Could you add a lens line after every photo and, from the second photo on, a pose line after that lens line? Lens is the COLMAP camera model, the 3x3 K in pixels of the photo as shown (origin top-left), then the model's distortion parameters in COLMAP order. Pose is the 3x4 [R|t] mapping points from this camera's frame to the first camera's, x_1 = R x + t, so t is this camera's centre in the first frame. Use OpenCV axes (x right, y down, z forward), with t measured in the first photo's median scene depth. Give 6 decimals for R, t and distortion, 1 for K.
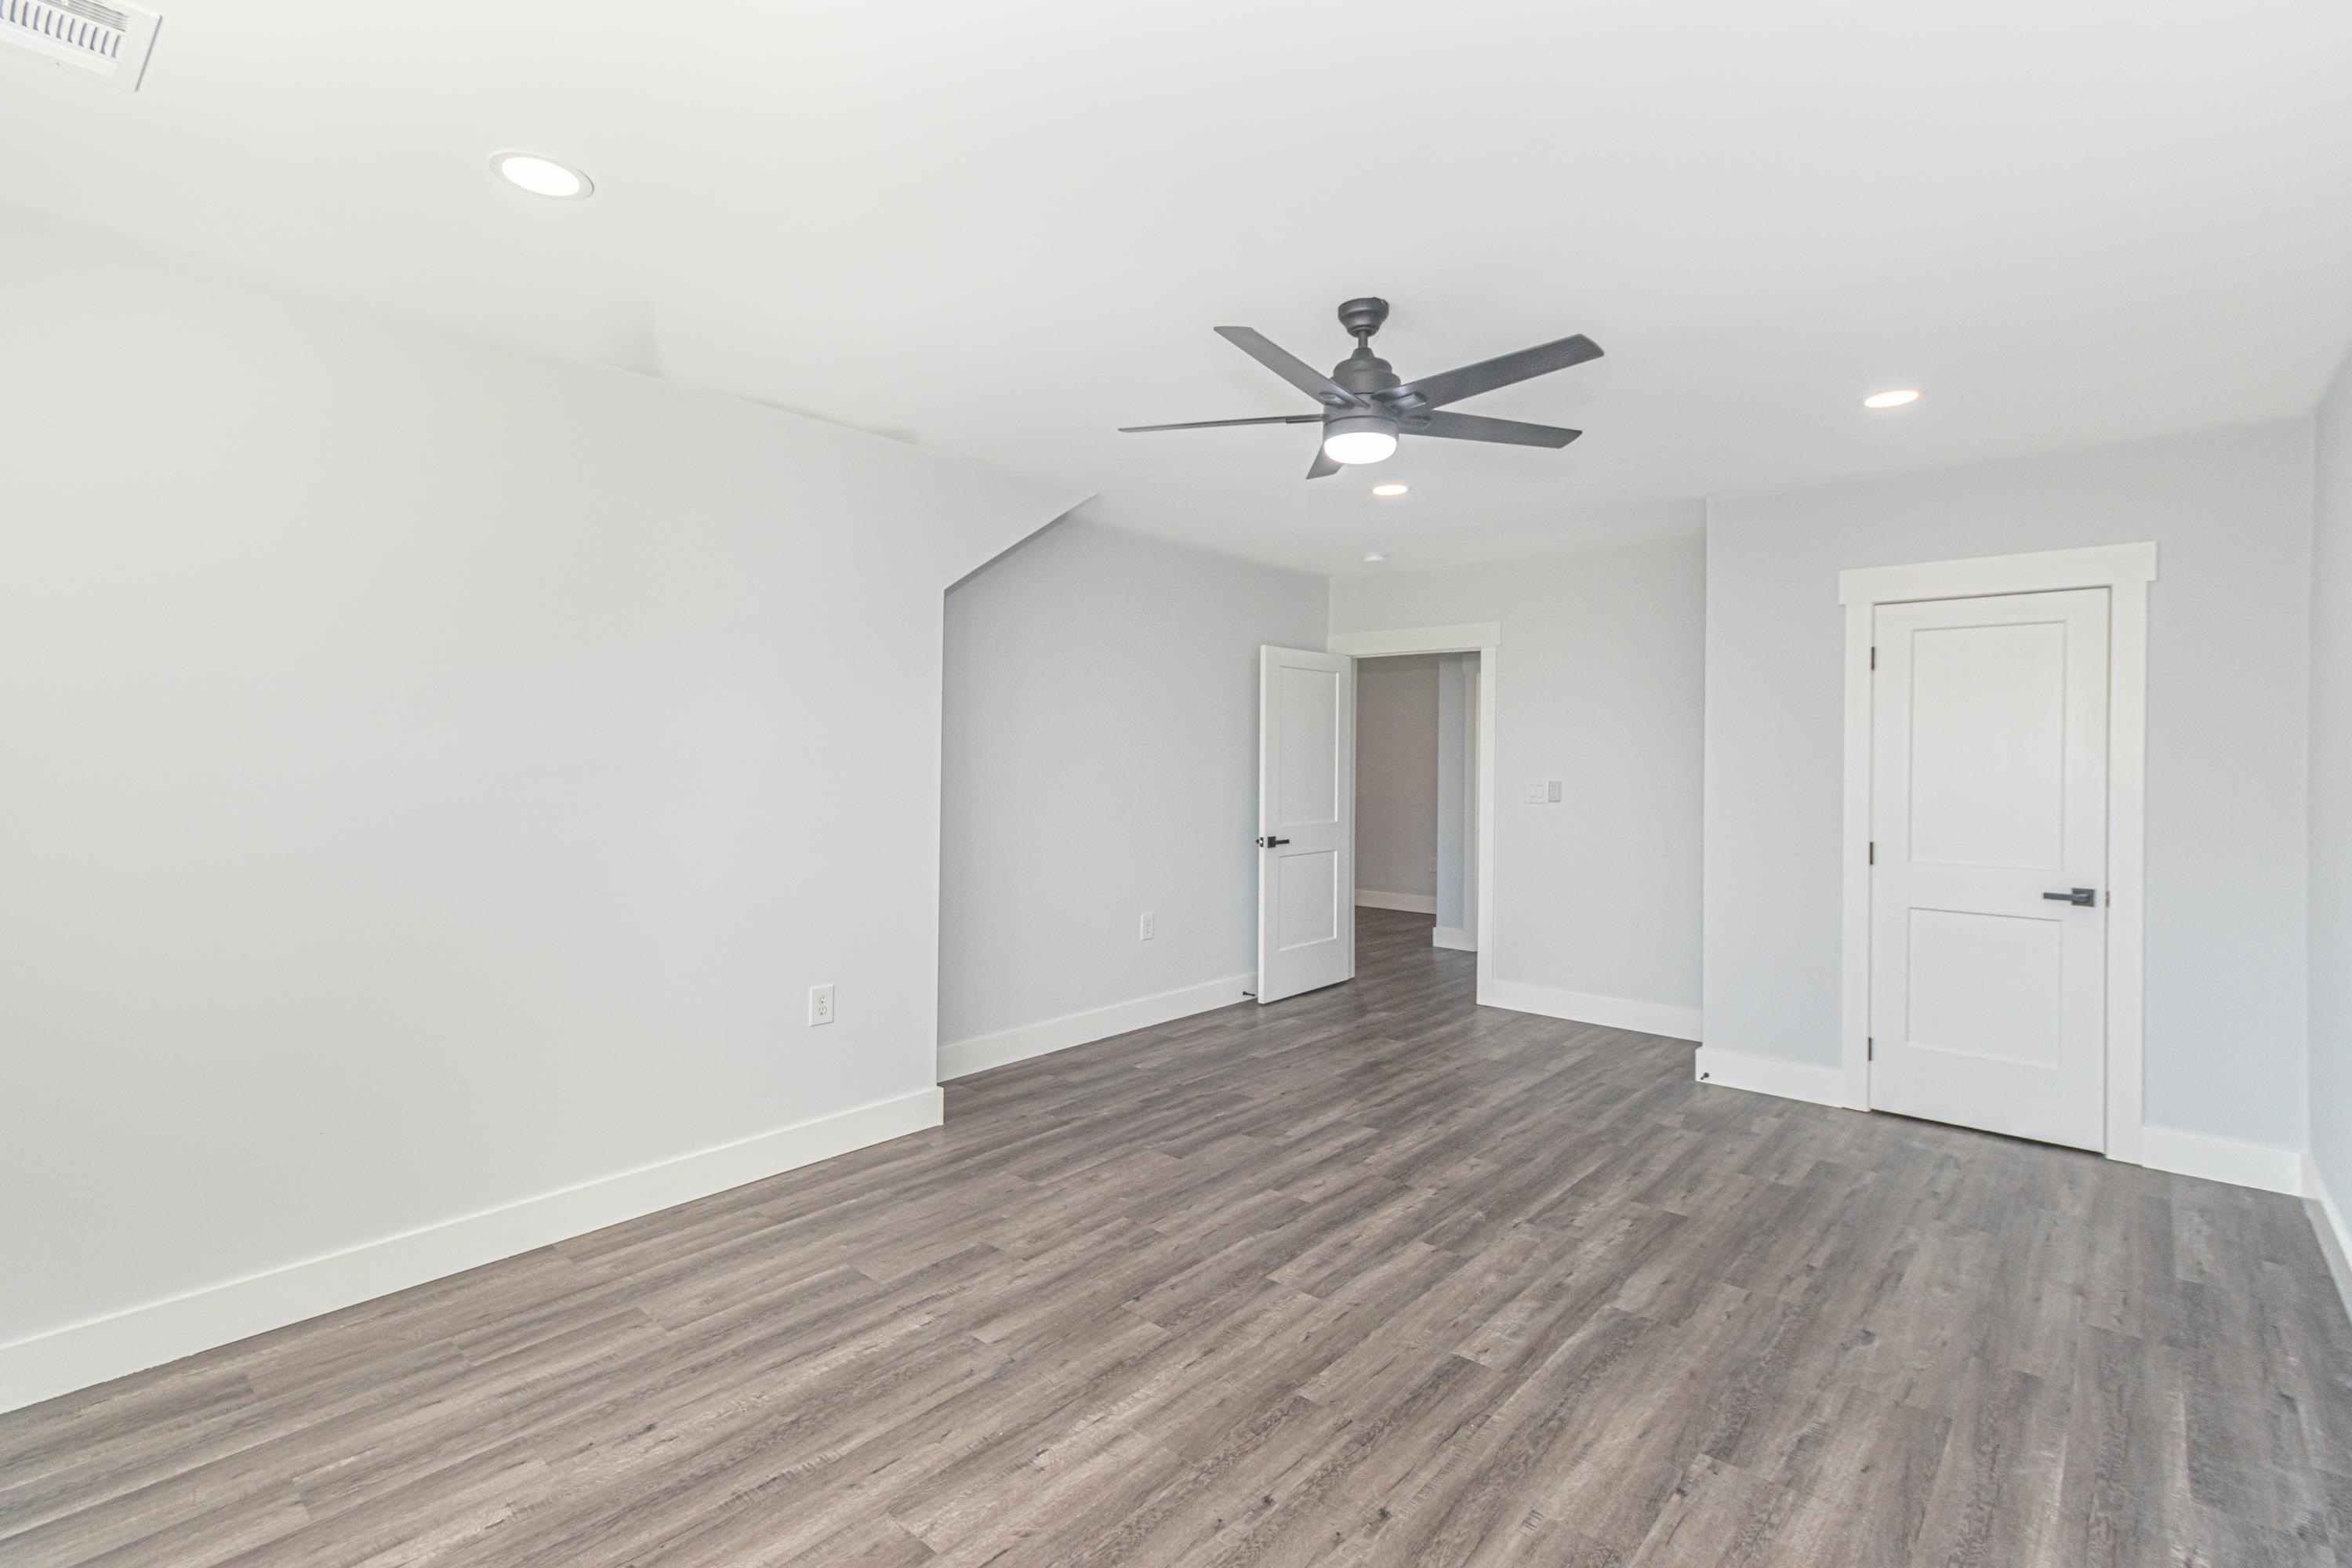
lens RADIAL K [[1084.0, 0, 1160.2], [0, 1084.0, 767.2], [0, 0, 1]] dist [0.007214, 0.000300]
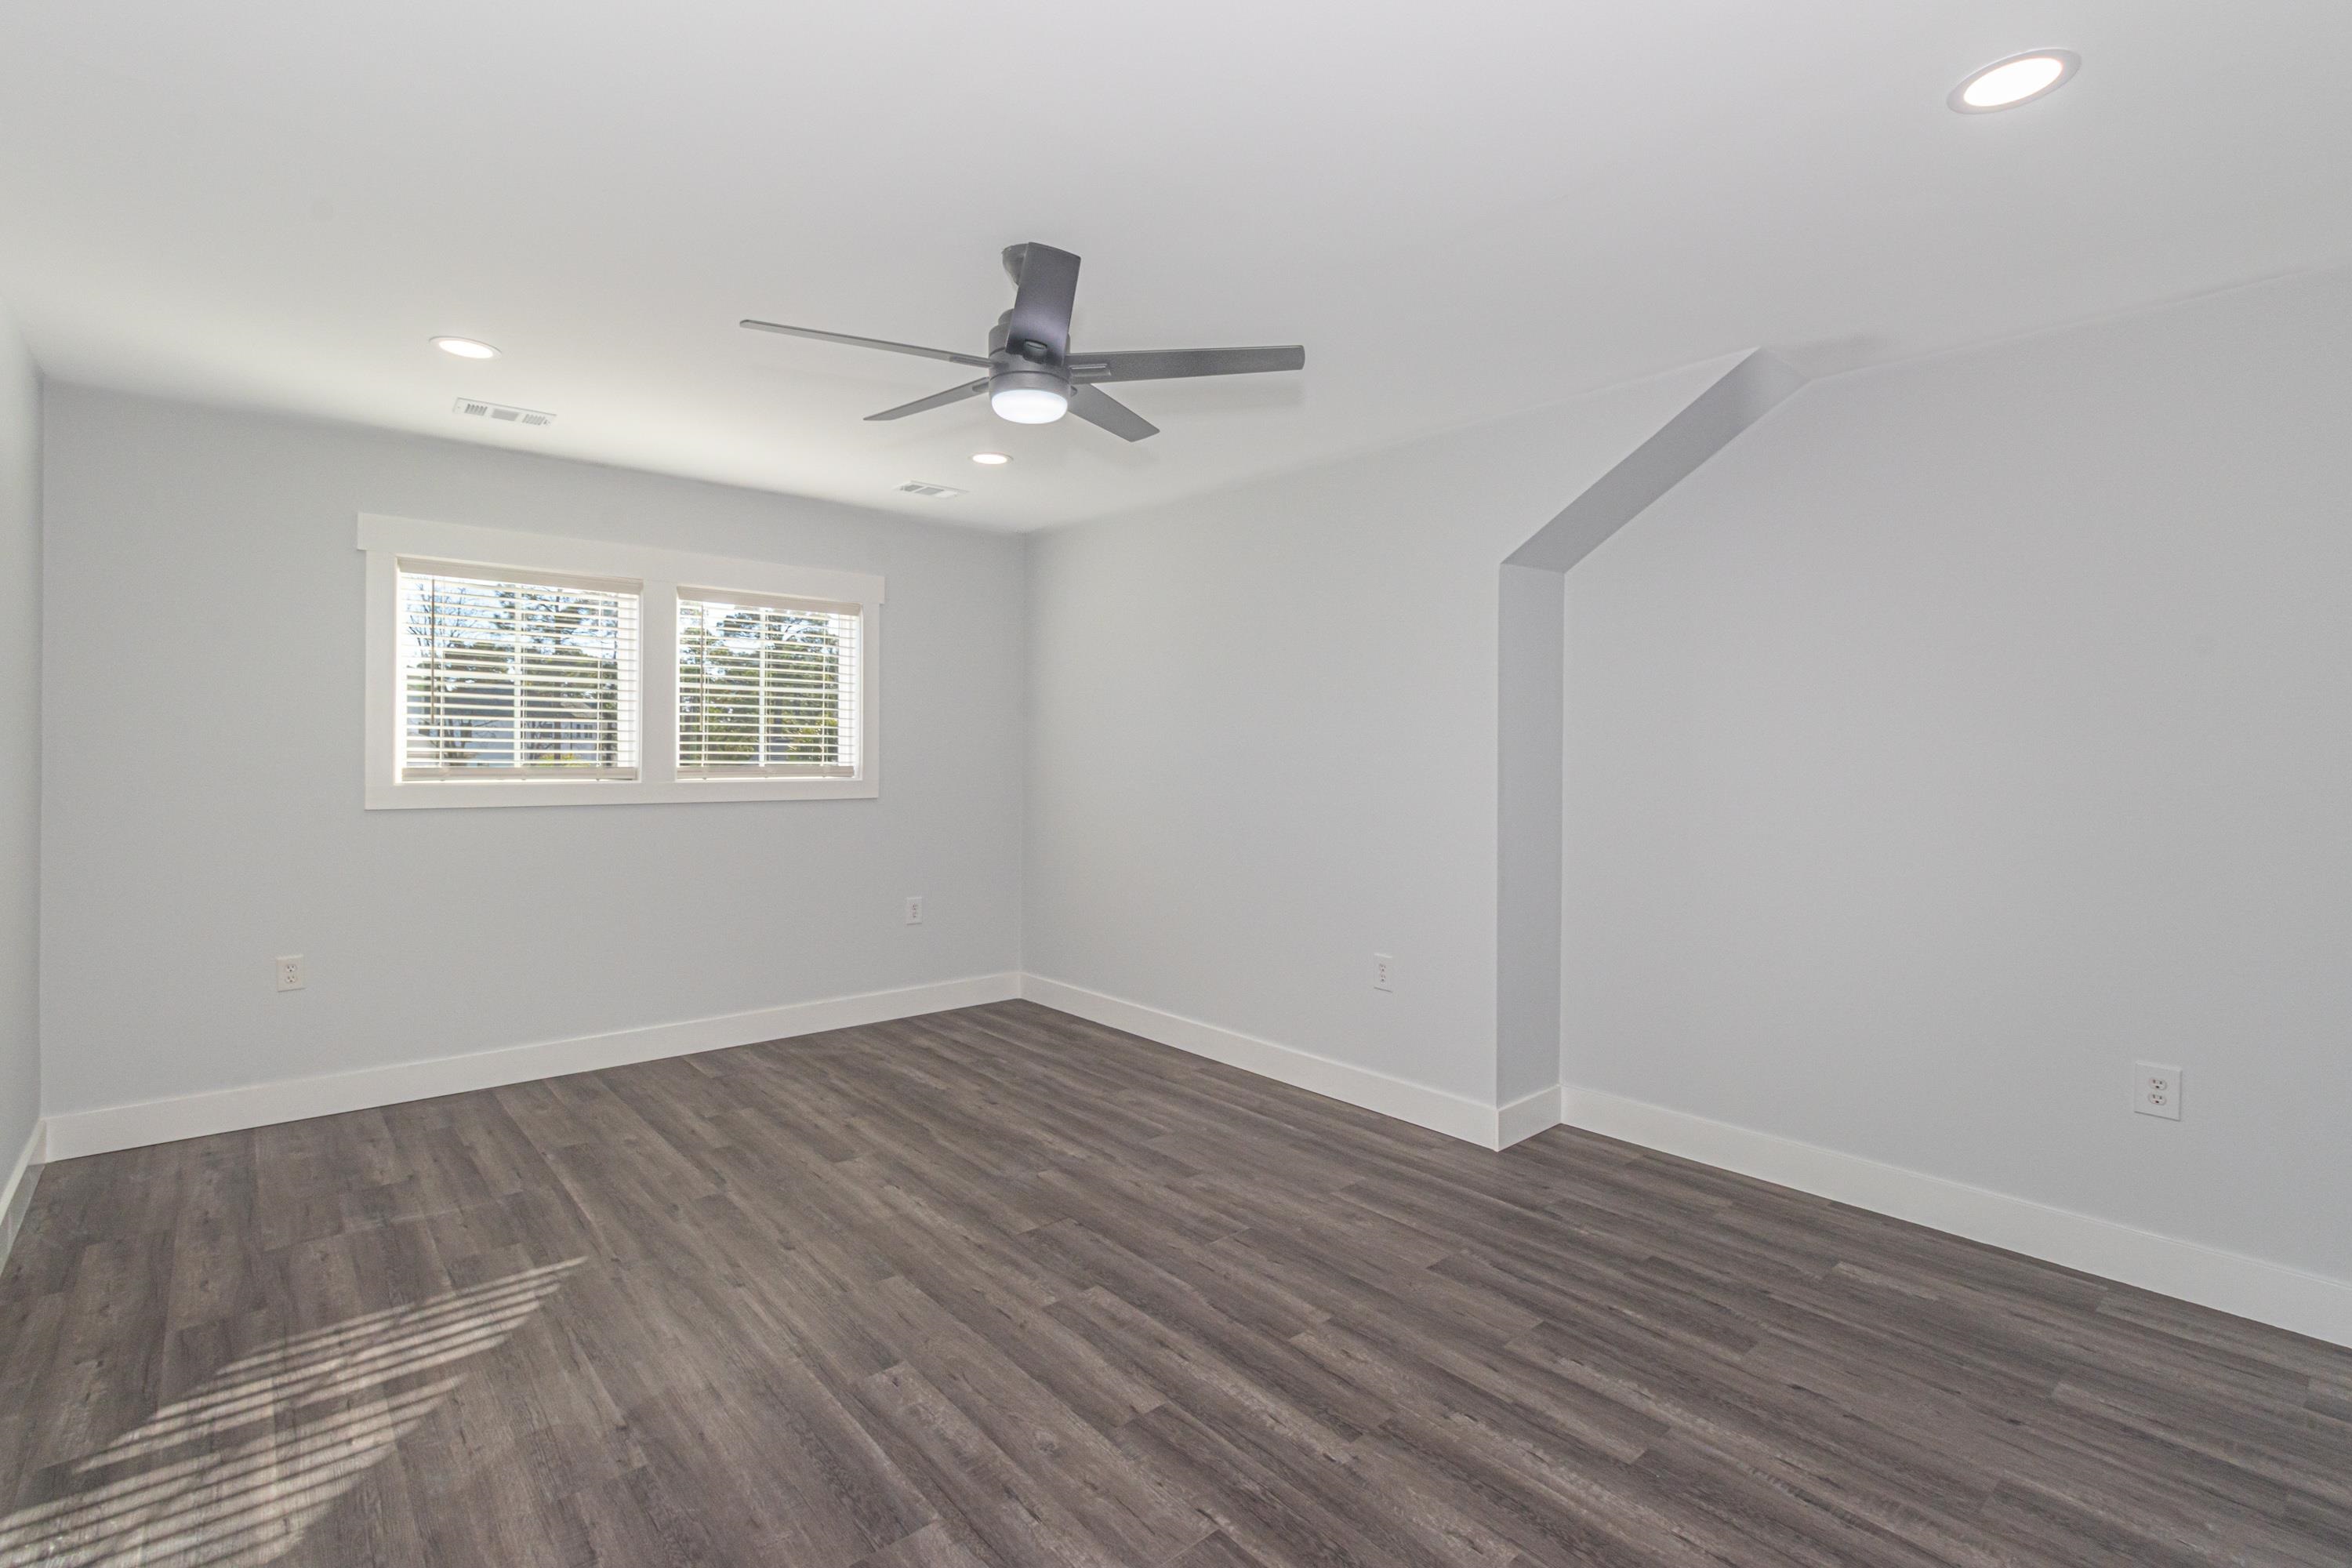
lens RADIAL K [[1084.0, 0, 1160.2], [0, 1084.0, 767.2], [0, 0, 1]] dist [0.007214, 0.000300]
pose [[-0.129372, 0.010716, -0.991538, 0.946503], [-0.014921, 0.999807, 0.012753, -0.001033], [0.991484, 0.016444, -0.129187, 1.069409]]
